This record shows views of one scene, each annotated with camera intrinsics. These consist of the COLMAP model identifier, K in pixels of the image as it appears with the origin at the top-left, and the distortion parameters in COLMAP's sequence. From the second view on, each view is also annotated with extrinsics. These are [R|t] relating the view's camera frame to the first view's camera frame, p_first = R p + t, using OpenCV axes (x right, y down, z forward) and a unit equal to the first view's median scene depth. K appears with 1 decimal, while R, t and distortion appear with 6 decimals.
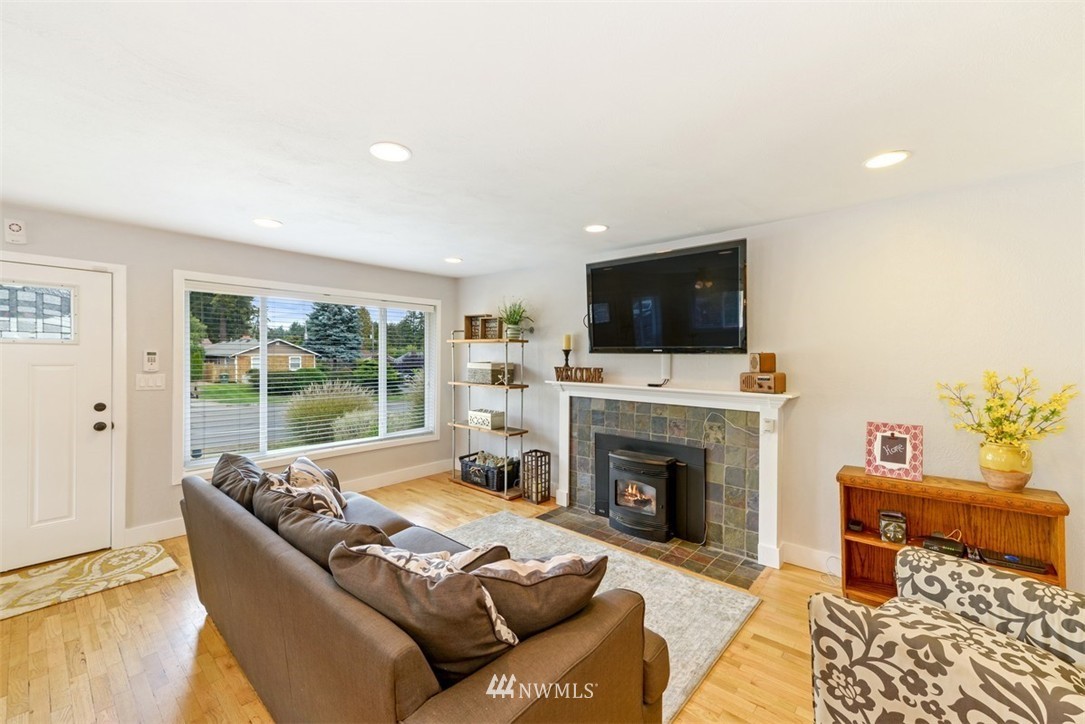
lens RADIAL K [[437.5, 0, 546.4], [0, 437.5, 362.2], [0, 0, 1]] dist [0.019092, -0.000962]
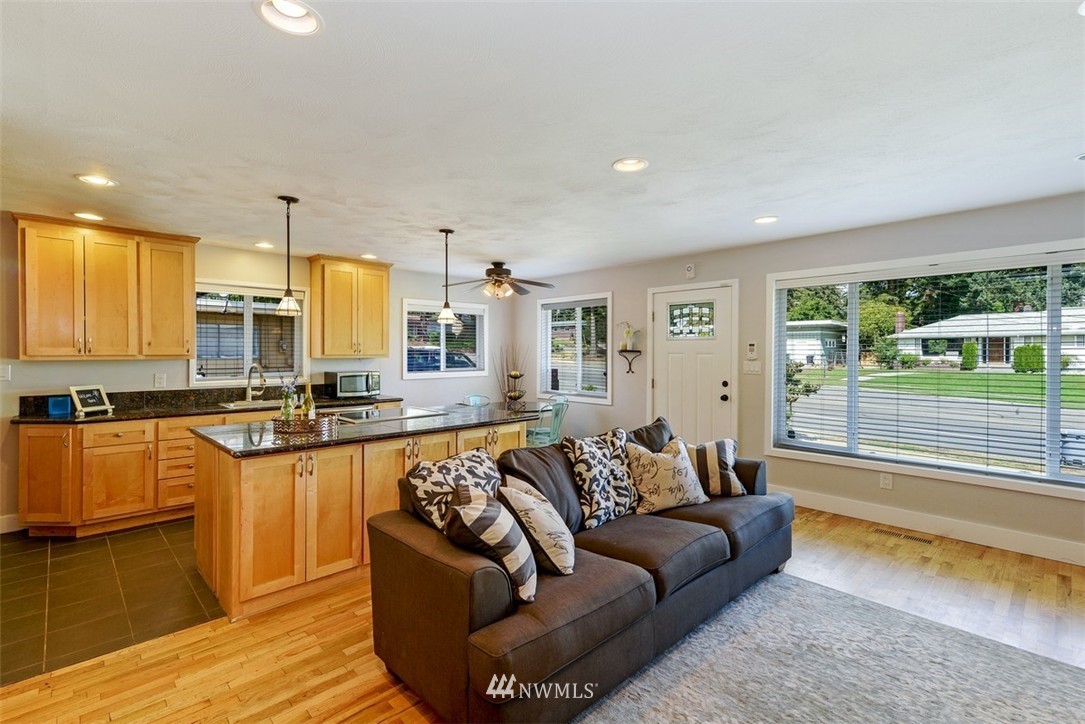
lens RADIAL K [[498.6, 0, 536.0], [0, 498.6, 351.8], [0, 0, 1]] dist [0.003965, 0.002085]
pose [[-0.104595, -0.002454, -0.994512, 0.673775], [-0.008294, 0.999964, -0.001595, 0.008922], [0.994480, 0.008081, -0.104612, 0.638594]]
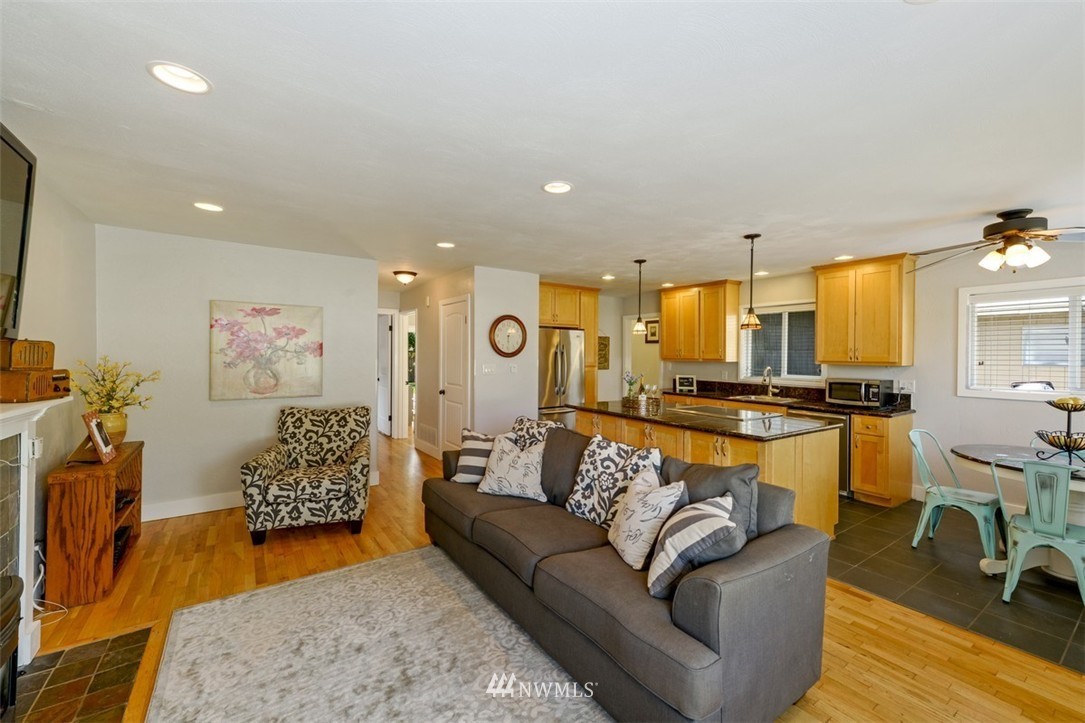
lens RADIAL K [[437.5, 0, 546.8], [0, 437.5, 359.4], [0, 0, 1]] dist [0.019092, -0.000962]
pose [[-0.966138, -0.010416, 0.257815, -0.461265], [-0.005271, 0.999773, 0.020639, -0.010897], [-0.257971, 0.018582, -0.965974, 1.570254]]
